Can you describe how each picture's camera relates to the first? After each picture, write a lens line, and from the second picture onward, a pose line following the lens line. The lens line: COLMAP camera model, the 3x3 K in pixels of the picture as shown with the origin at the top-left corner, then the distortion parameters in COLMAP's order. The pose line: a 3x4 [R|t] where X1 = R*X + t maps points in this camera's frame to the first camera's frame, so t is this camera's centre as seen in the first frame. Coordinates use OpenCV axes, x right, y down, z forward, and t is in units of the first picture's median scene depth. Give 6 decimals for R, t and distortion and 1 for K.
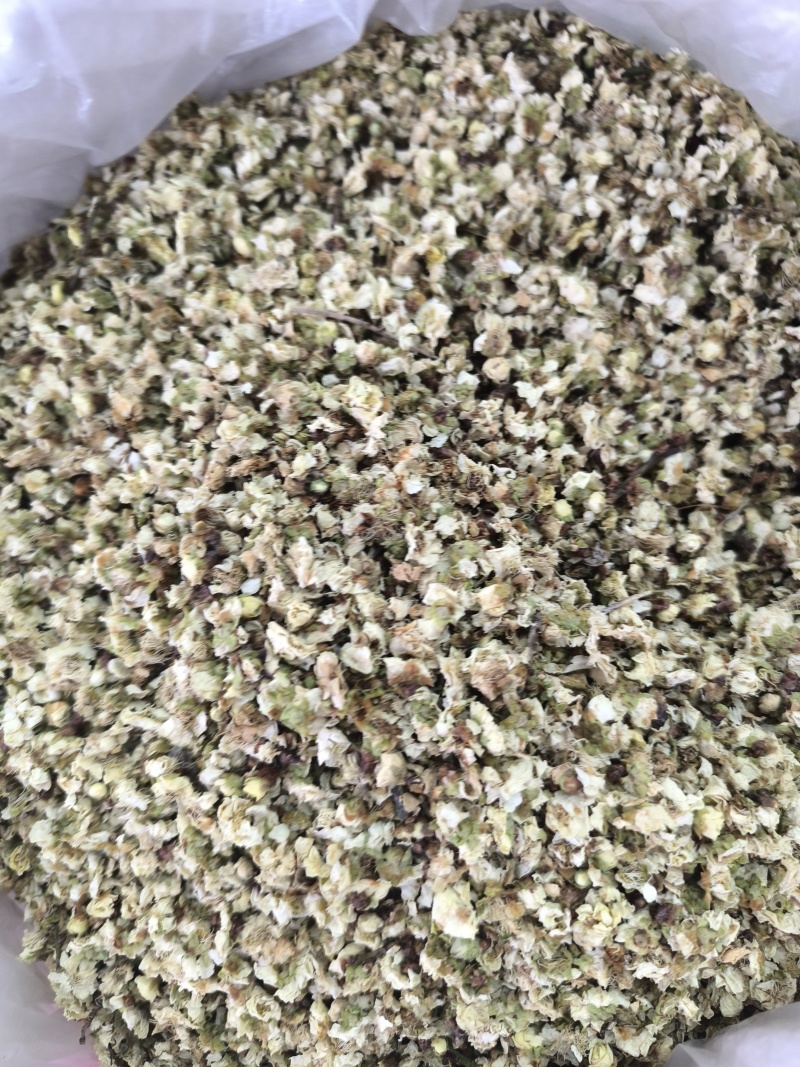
lens RADIAL K [[720.4, 0, 400.0], [0, 720.4, 533.5], [0, 0, 1]] dist [-0.034671, -0.001153]
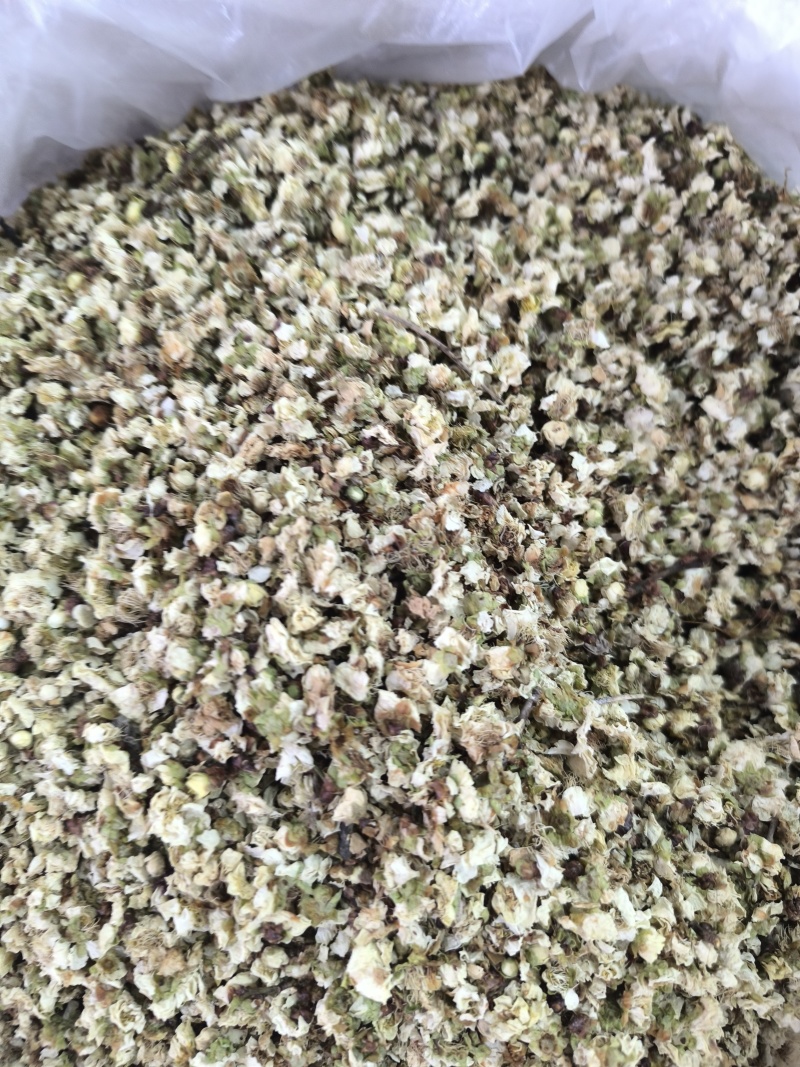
lens RADIAL K [[720.4, 0, 400.0], [0, 720.4, 533.5], [0, 0, 1]] dist [-0.034671, -0.001153]
pose [[0.951789, 0.295034, 0.083986, -0.114509], [-0.291996, 0.955279, -0.046686, 0.011608], [-0.094004, 0.019911, 0.995373, 0.044658]]
